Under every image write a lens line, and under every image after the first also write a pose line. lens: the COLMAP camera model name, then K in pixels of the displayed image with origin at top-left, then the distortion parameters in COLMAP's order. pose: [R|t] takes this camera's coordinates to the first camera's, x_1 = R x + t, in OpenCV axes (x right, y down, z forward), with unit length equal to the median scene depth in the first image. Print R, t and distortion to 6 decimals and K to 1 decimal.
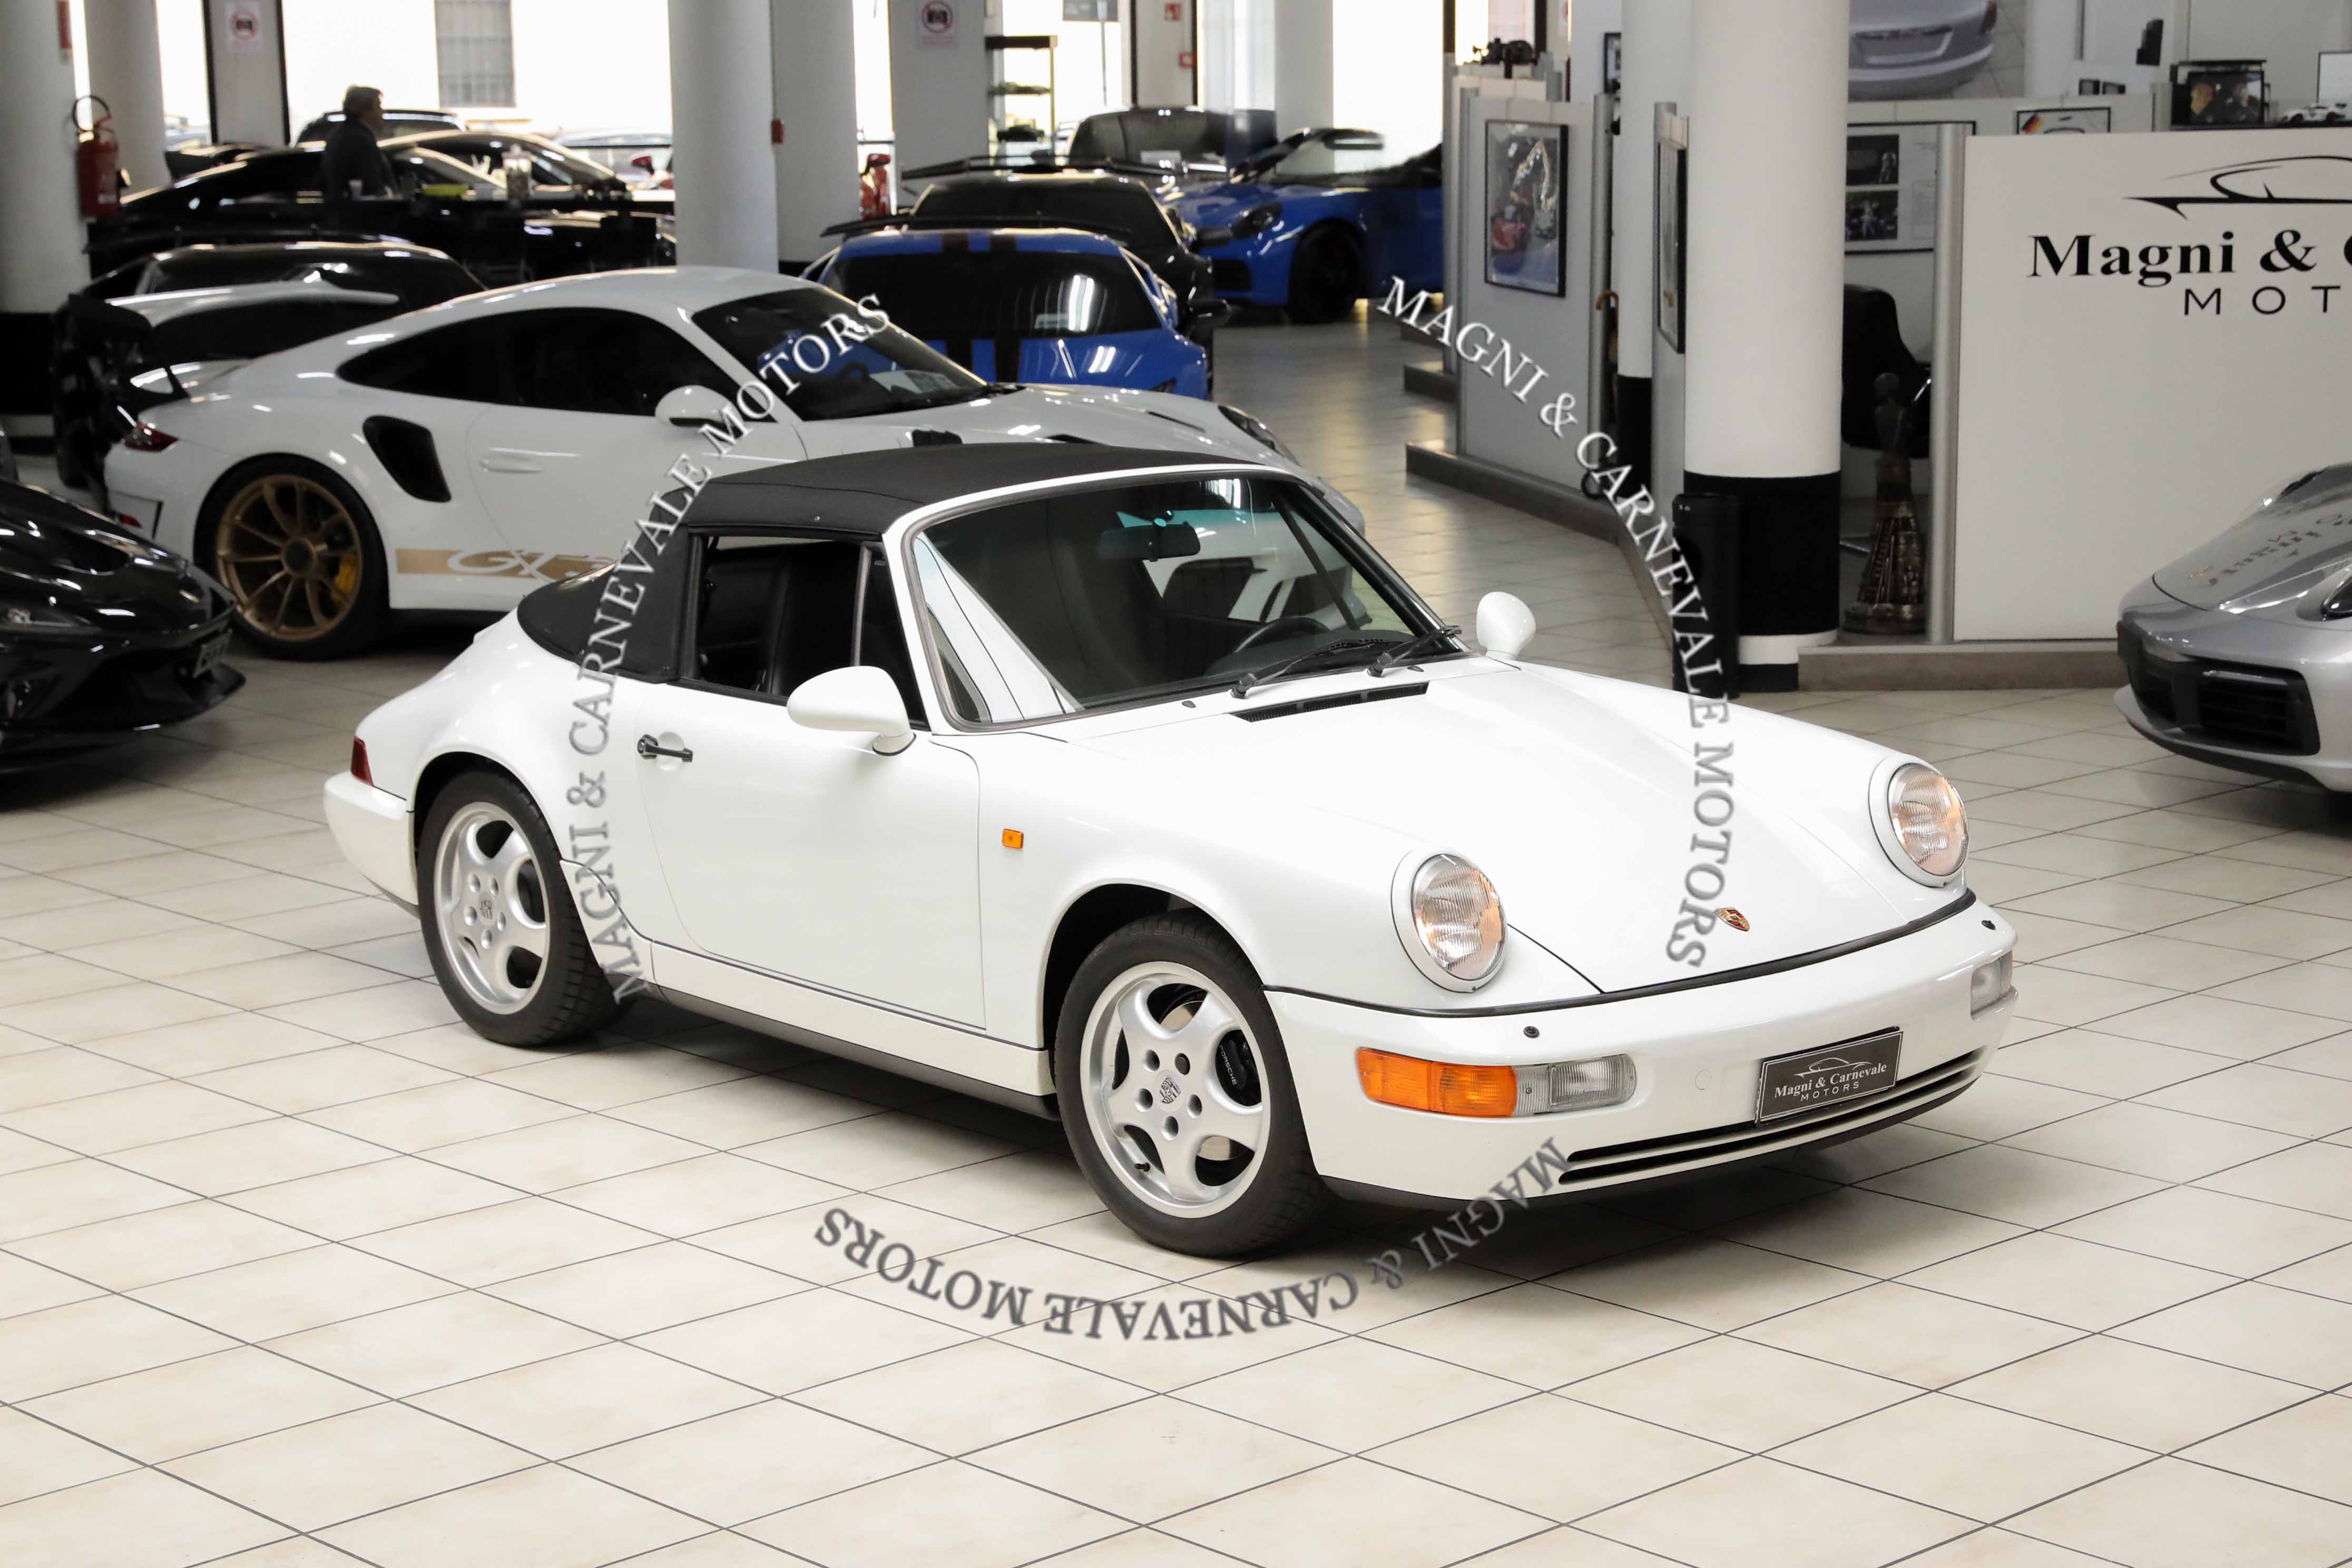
lens RADIAL K [[4157.2, 0, 1233.5], [0, 4157.2, 791.1], [0, 0, 1]] dist [0.113773, 0.184368]
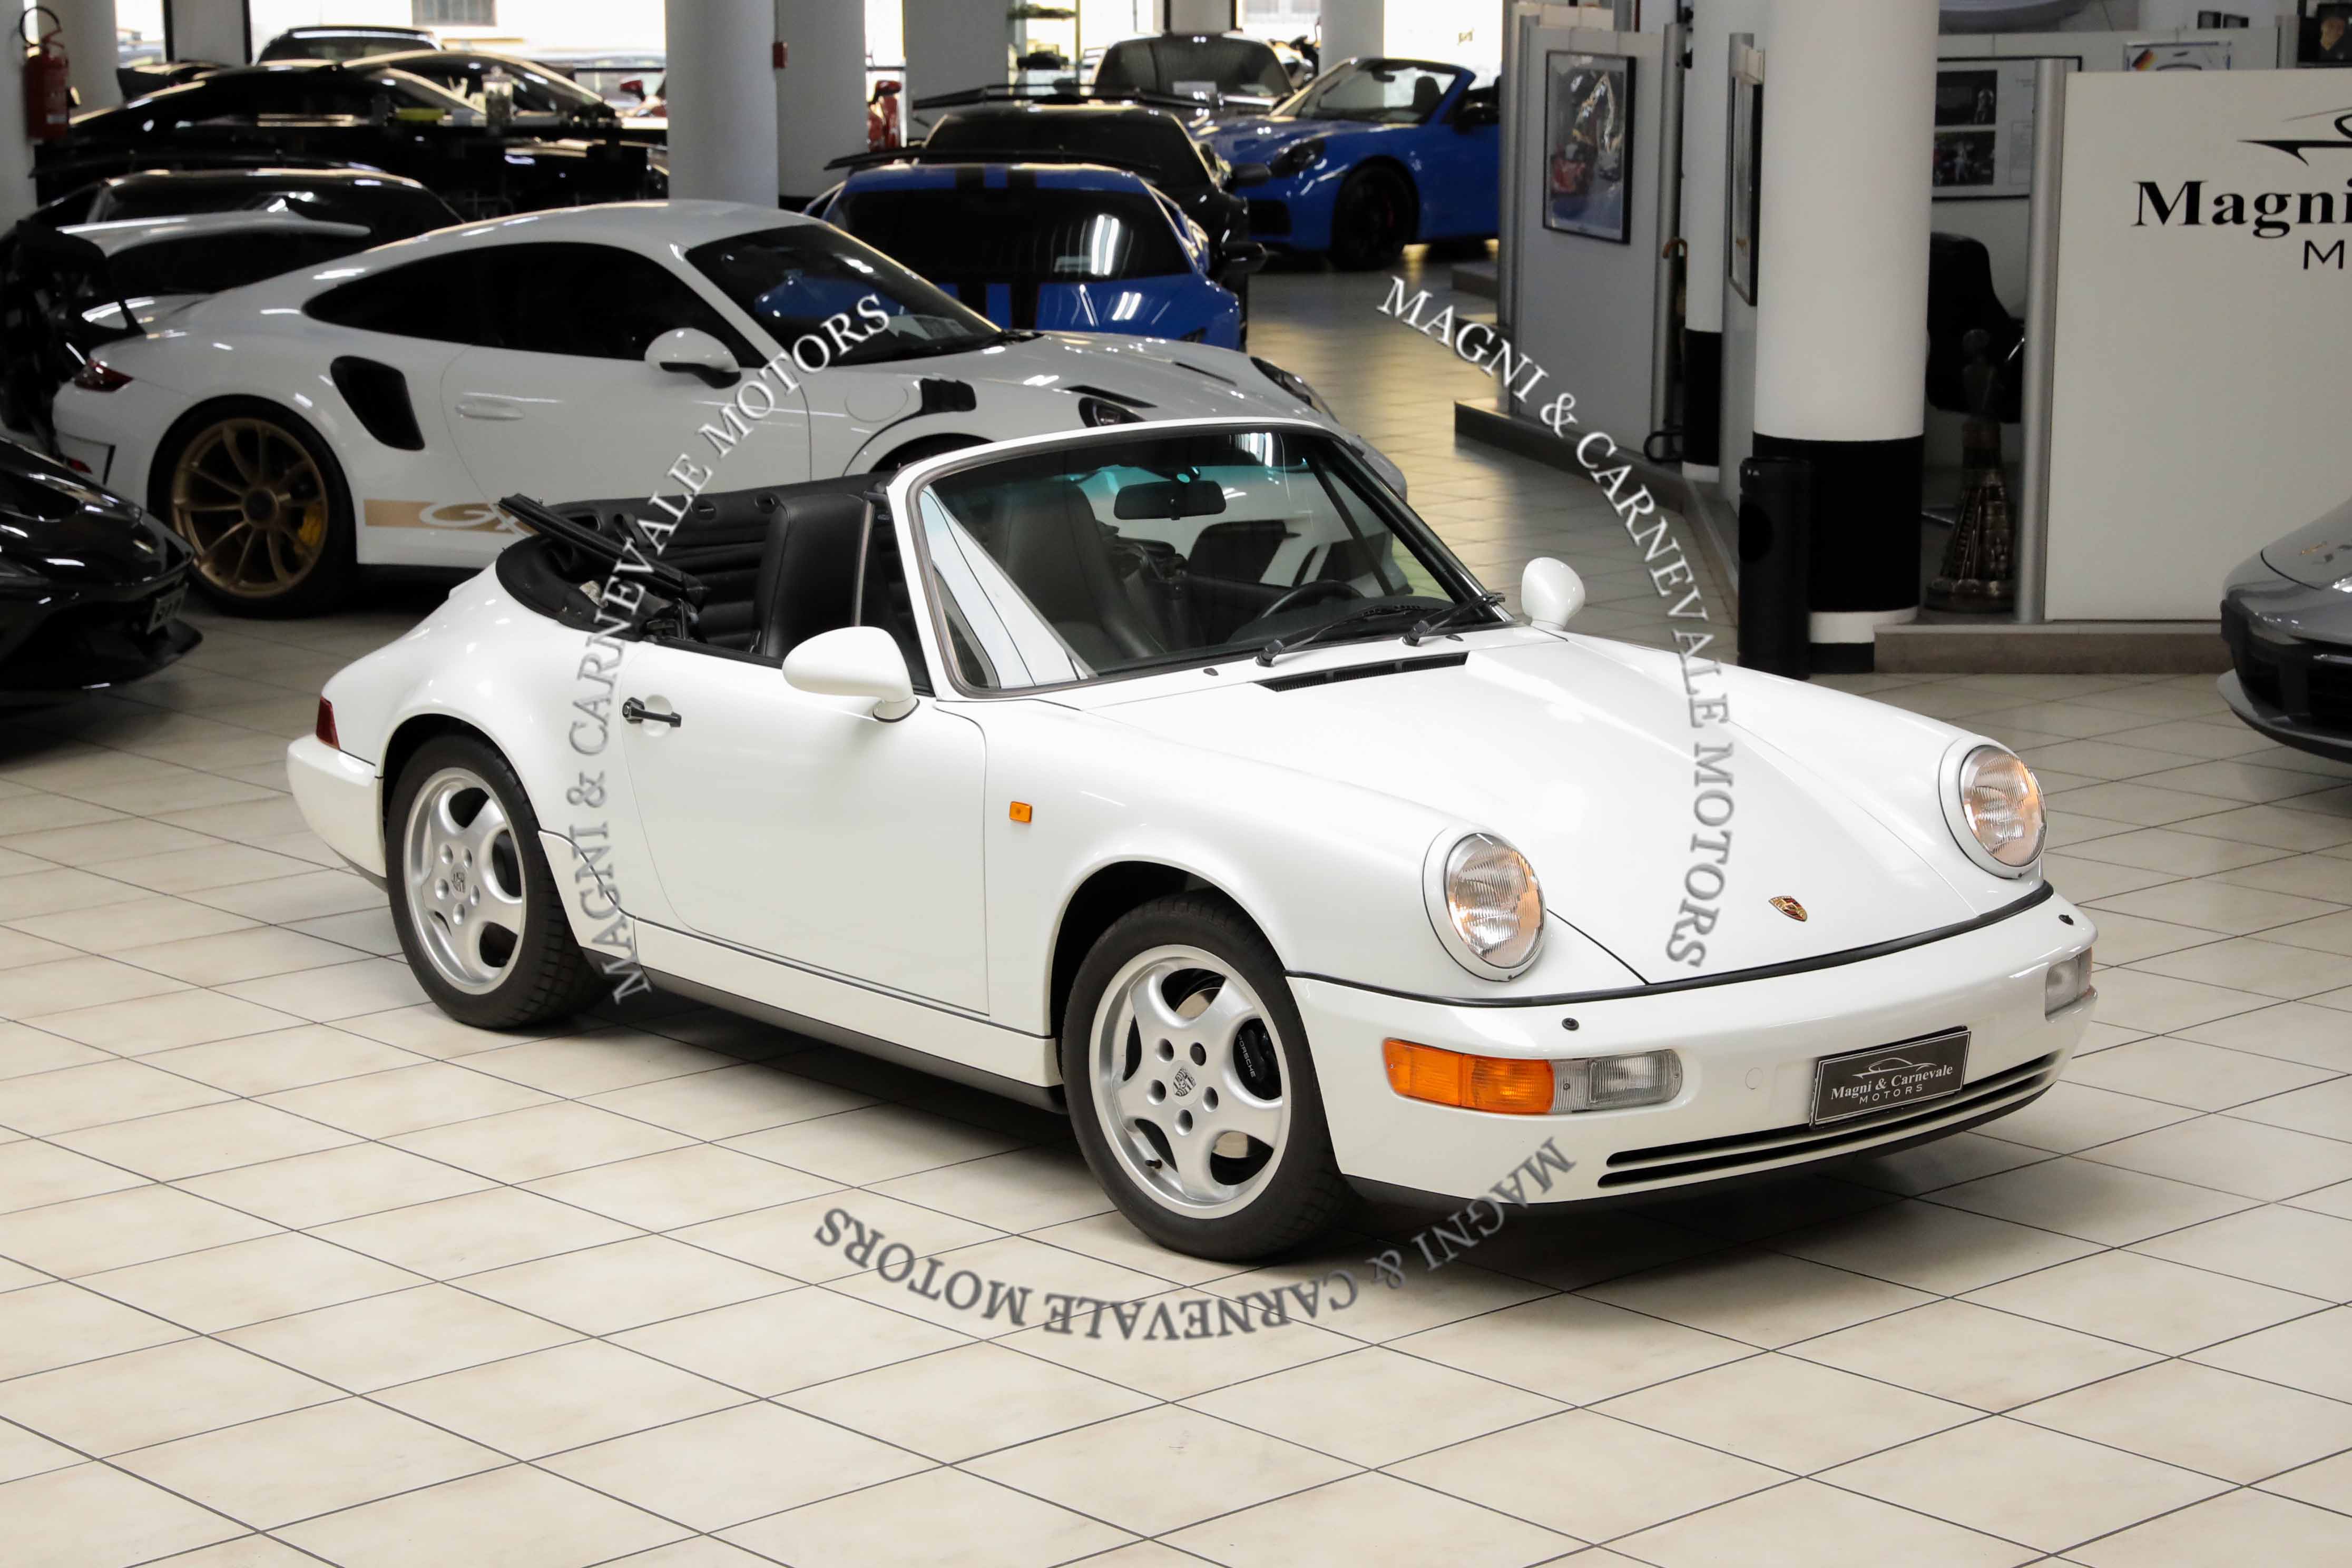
lens RADIAL K [[4535.7, 0, 1176.0], [0, 4535.7, 784.0], [0, 0, 1]] dist [0.154096, 0.280808]
pose [[0.999705, 0.014255, -0.019648, 0.001076], [-0.014243, 0.999898, 0.000752, 0.002143], [0.019657, -0.000472, 0.999807, -0.012341]]
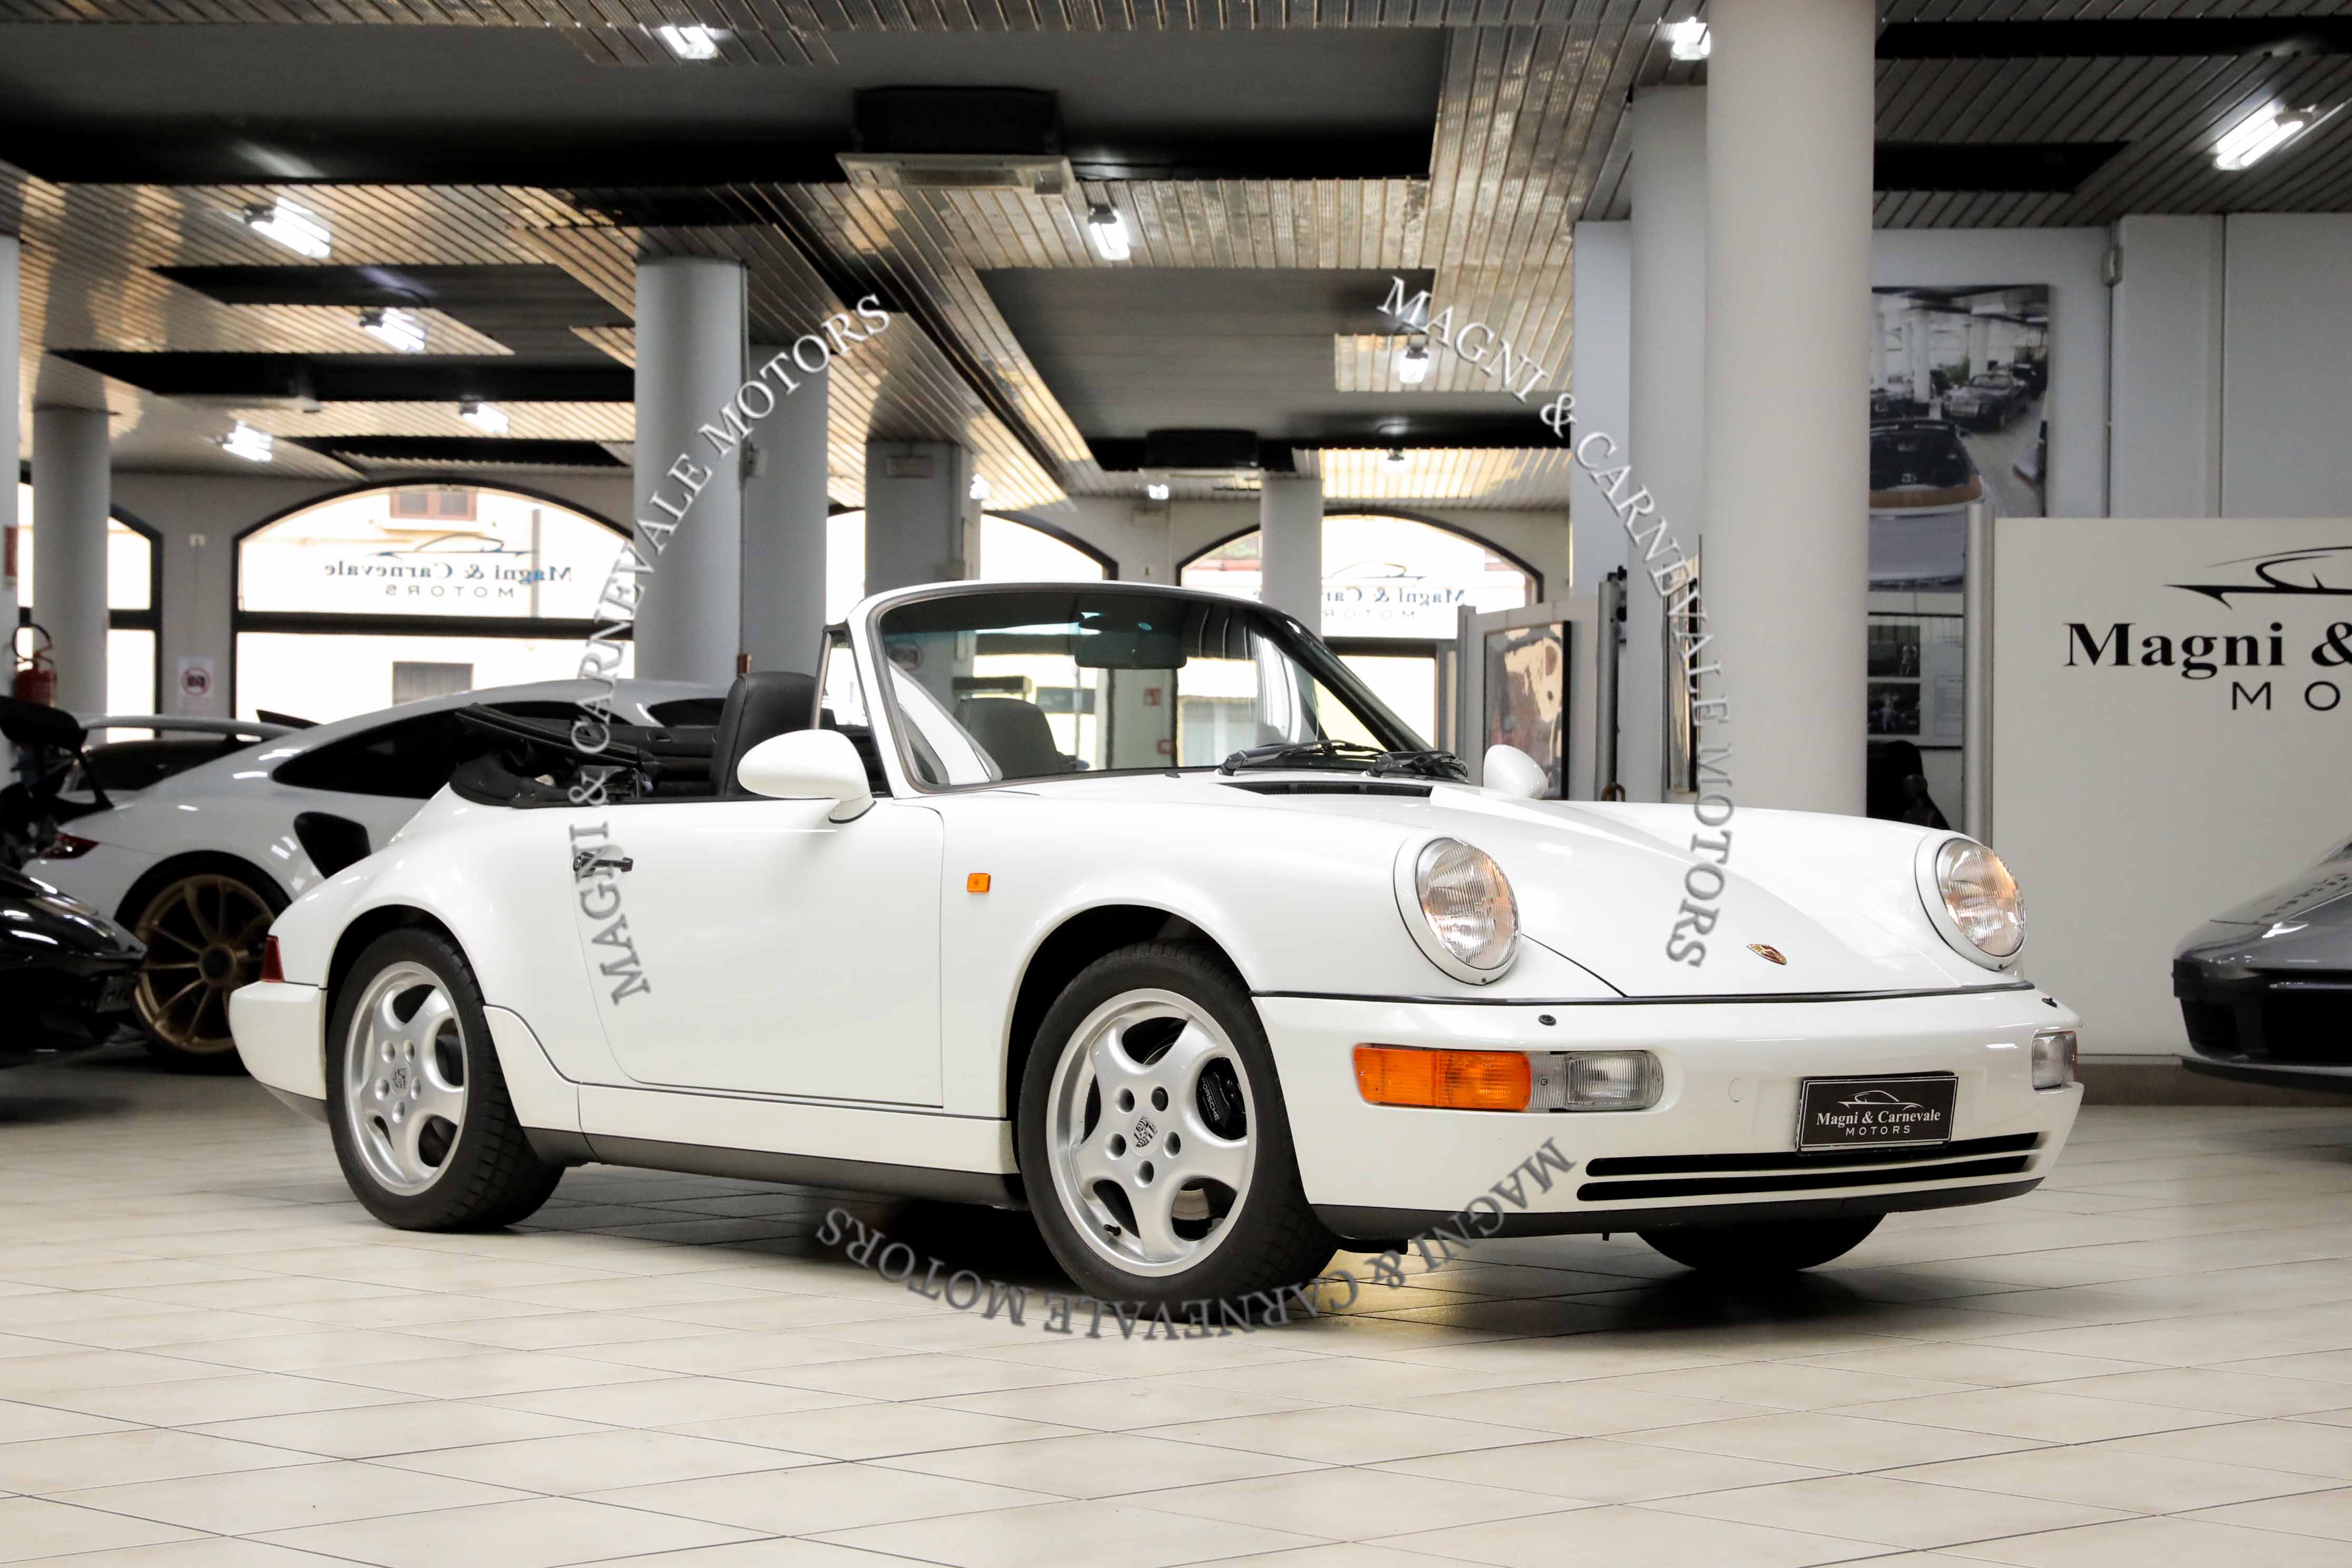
lens RADIAL K [[4389.1, 0, 1157.8], [0, 4389.1, 795.5], [0, 0, 1]] dist [0.138552, 0.197000]
pose [[0.999758, 0.017724, -0.013041, -0.000762], [-0.019842, 0.982345, -0.186021, 0.095240], [0.009513, 0.186235, 0.982459, 0.025521]]
